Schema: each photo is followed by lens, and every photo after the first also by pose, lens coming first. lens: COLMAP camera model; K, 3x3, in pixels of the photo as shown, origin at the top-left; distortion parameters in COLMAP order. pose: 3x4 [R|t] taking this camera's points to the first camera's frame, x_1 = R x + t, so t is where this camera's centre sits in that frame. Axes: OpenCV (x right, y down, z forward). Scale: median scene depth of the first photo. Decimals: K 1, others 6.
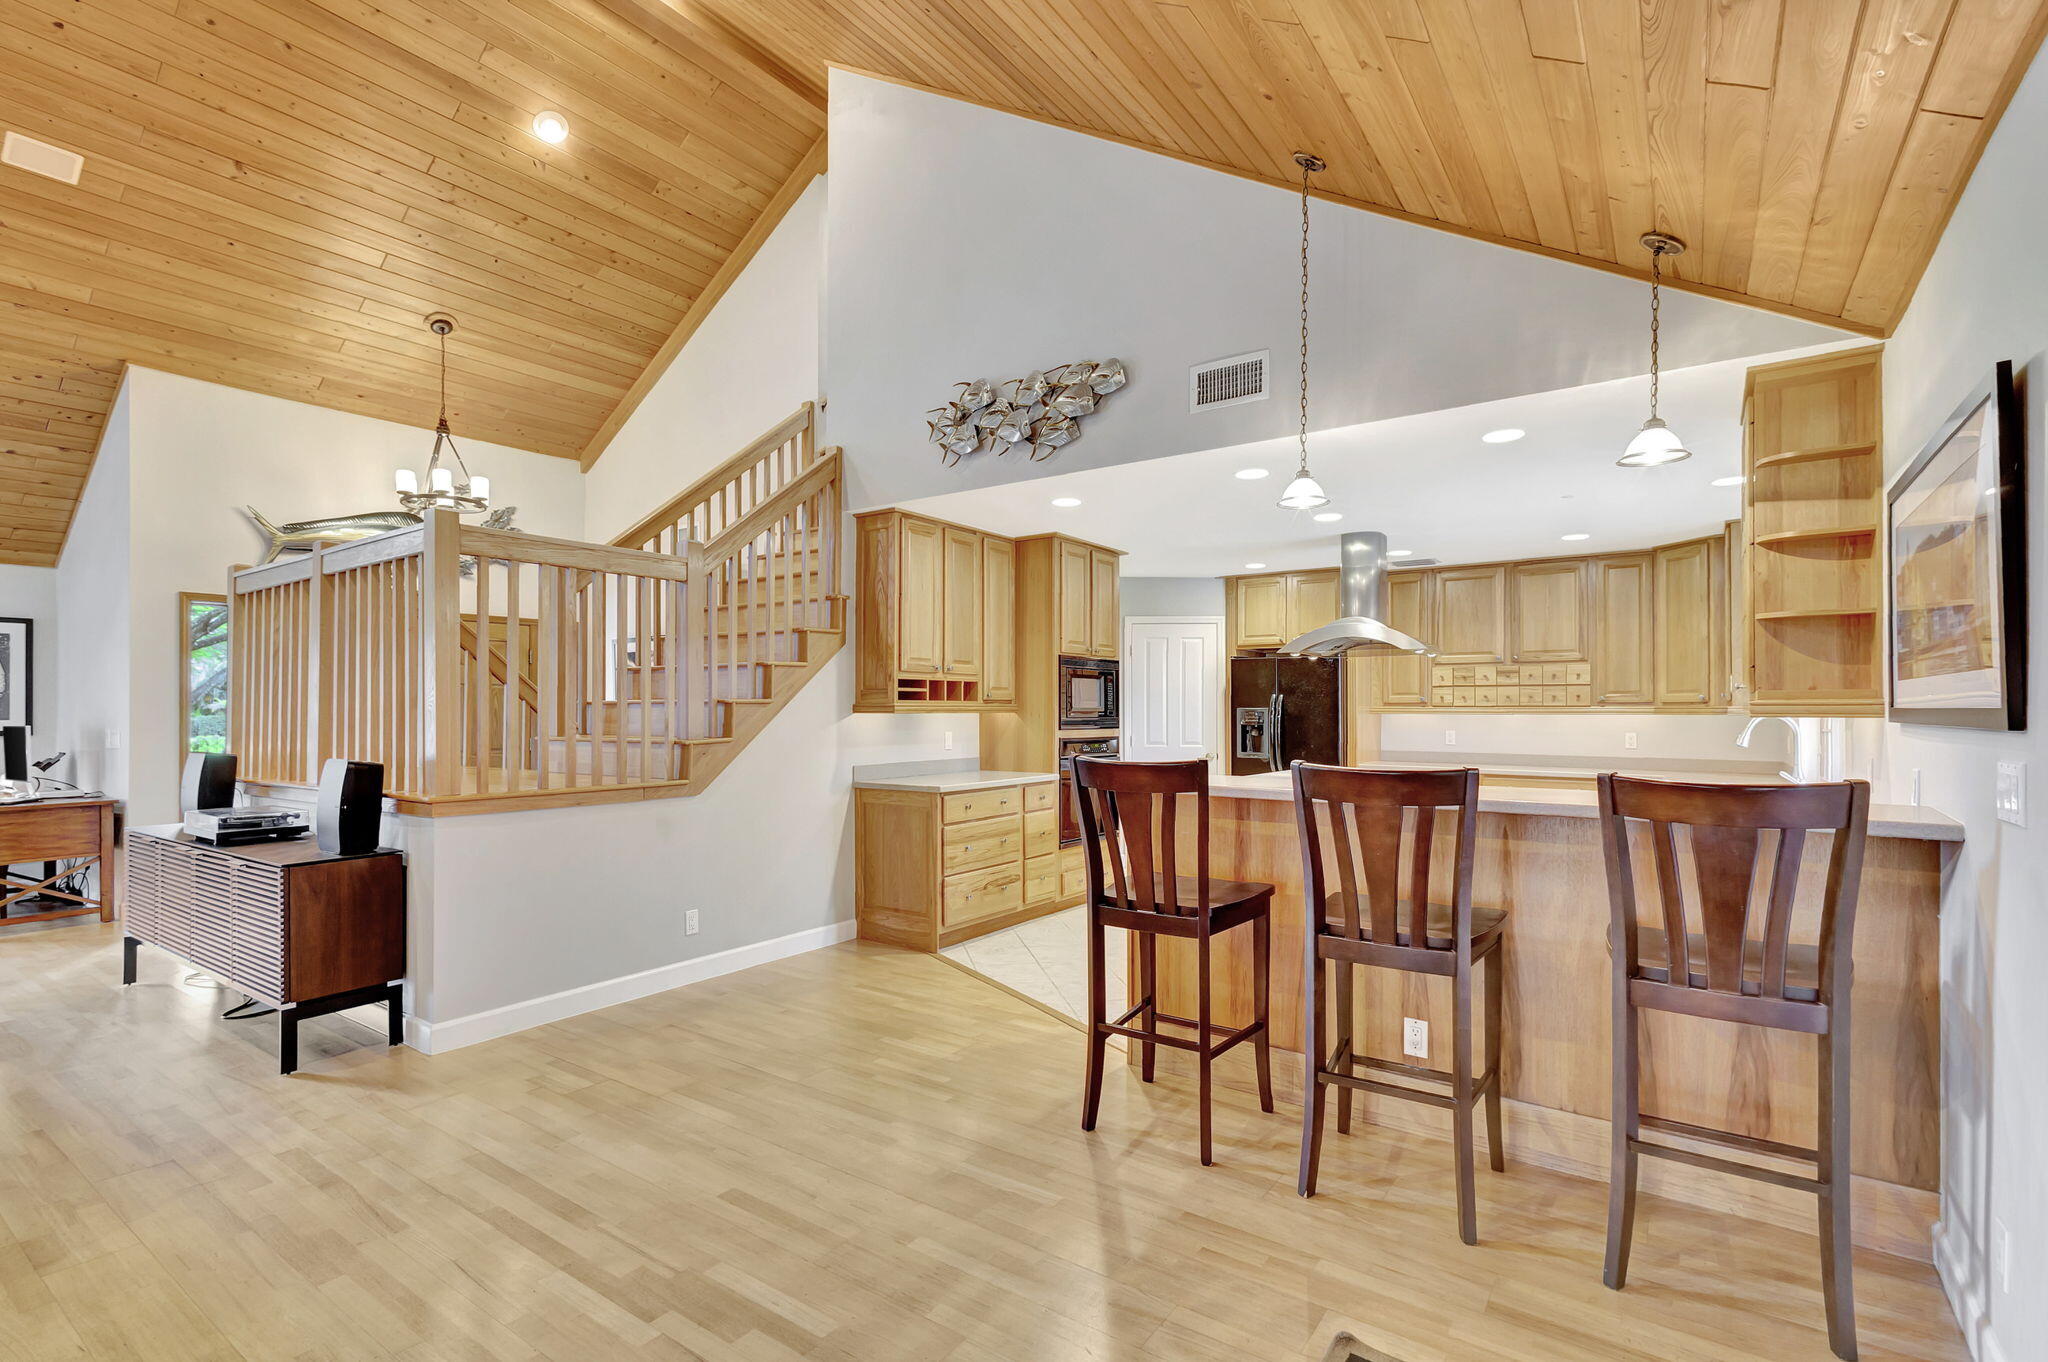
lens RADIAL K [[948.7, 0, 1010.4], [0, 948.7, 713.6], [0, 0, 1]] dist [0.006464, -0.001244]
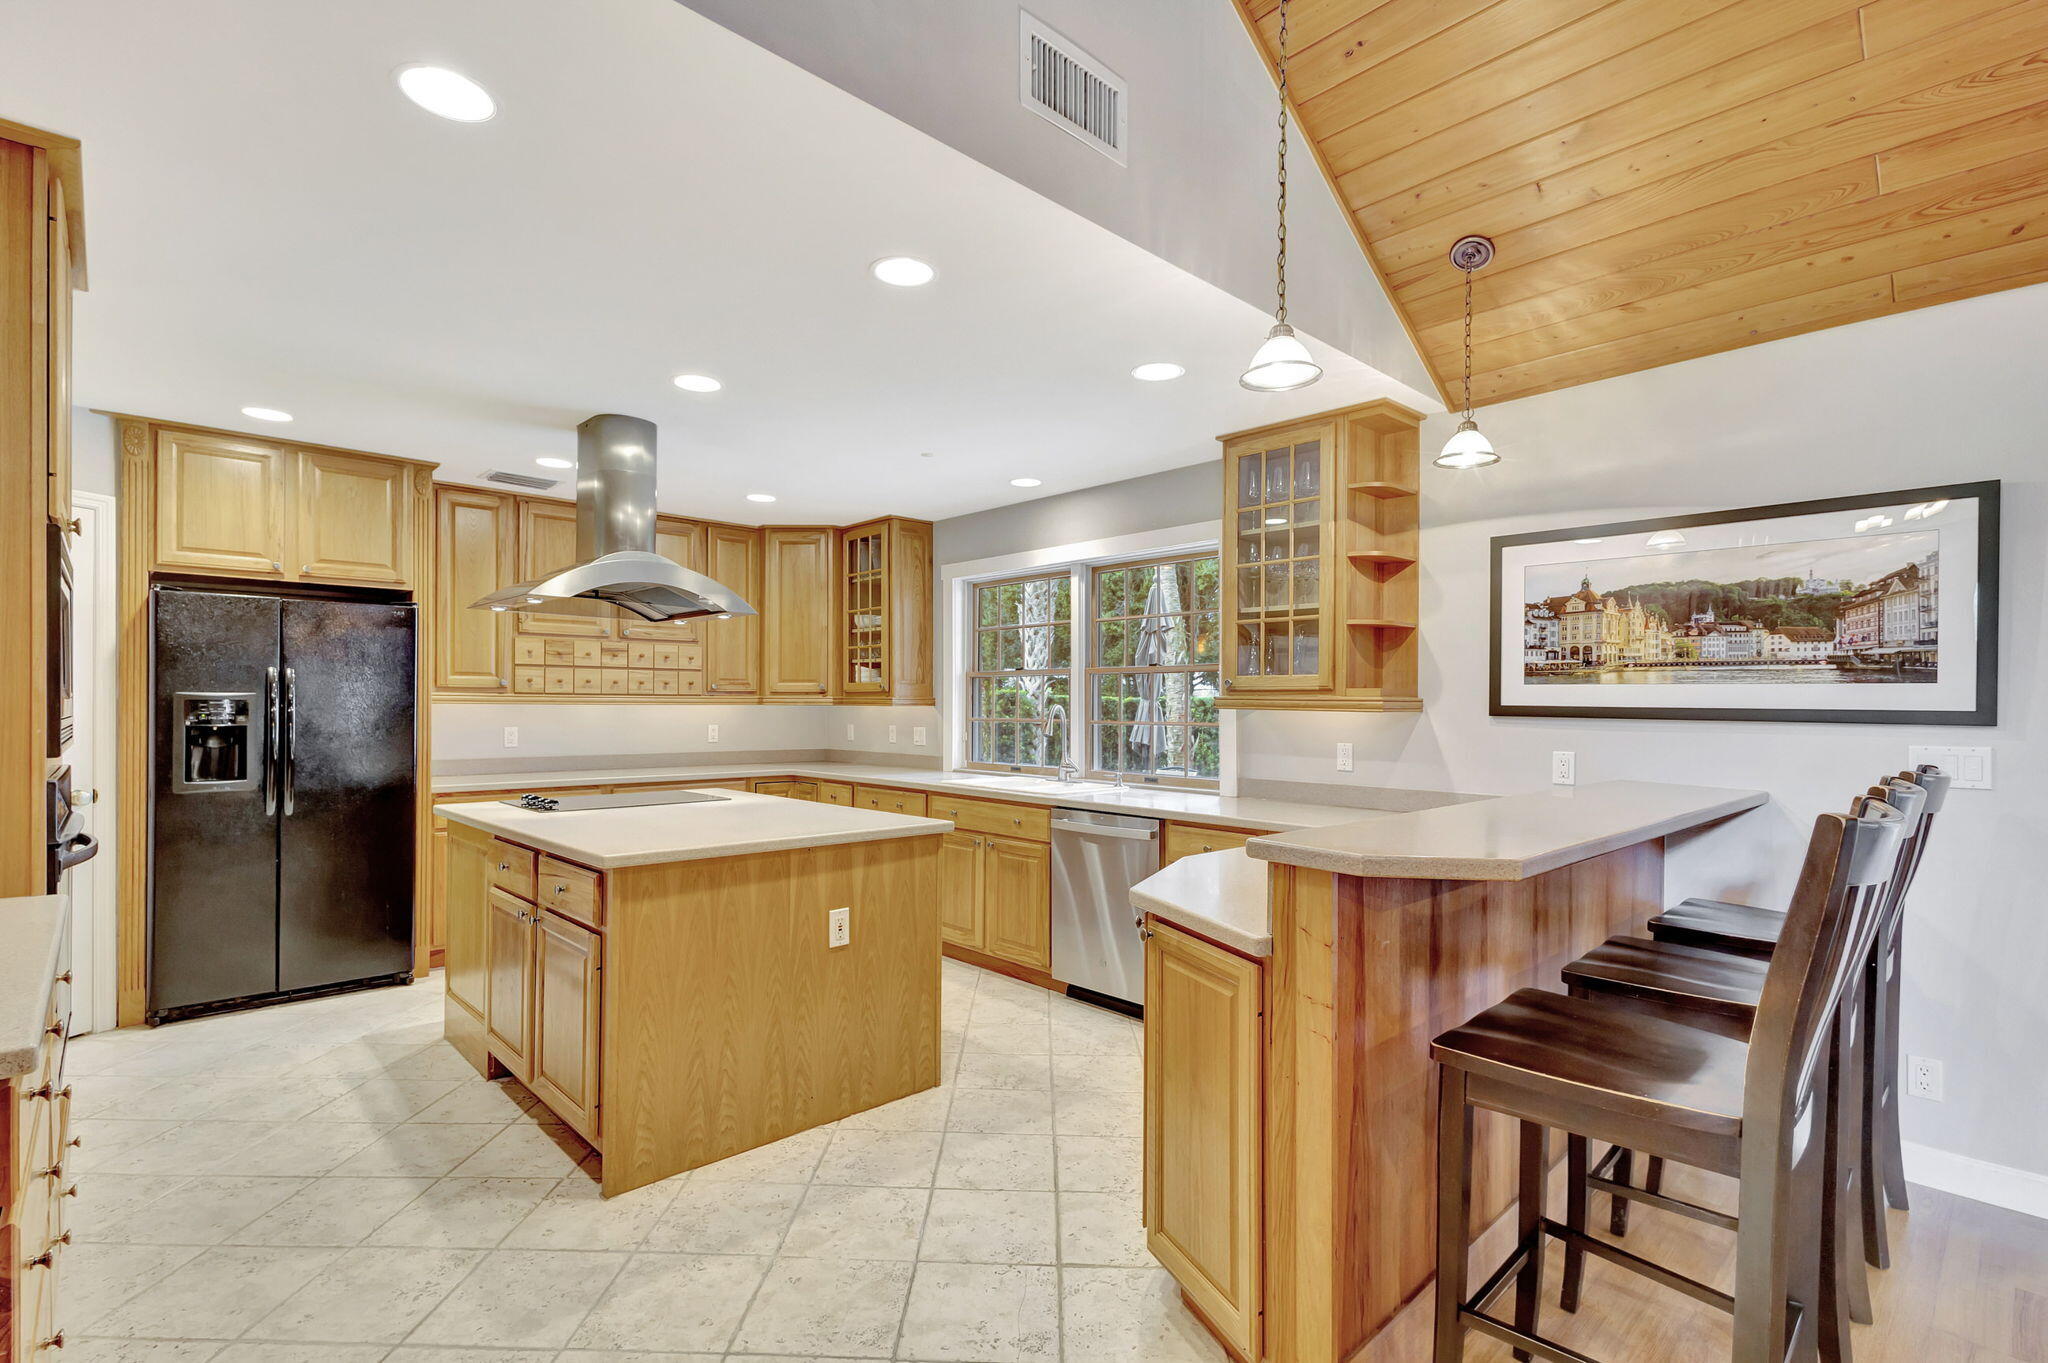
lens RADIAL K [[948.7, 0, 1019.9], [0, 948.7, 700.5], [0, 0, 1]] dist [0.006464, -0.001244]
pose [[0.196807, 0.003323, 0.980437, -0.207028], [-0.004097, 0.999988, -0.002567, -0.002483], [-0.980434, -0.003512, 0.196818, 0.630114]]
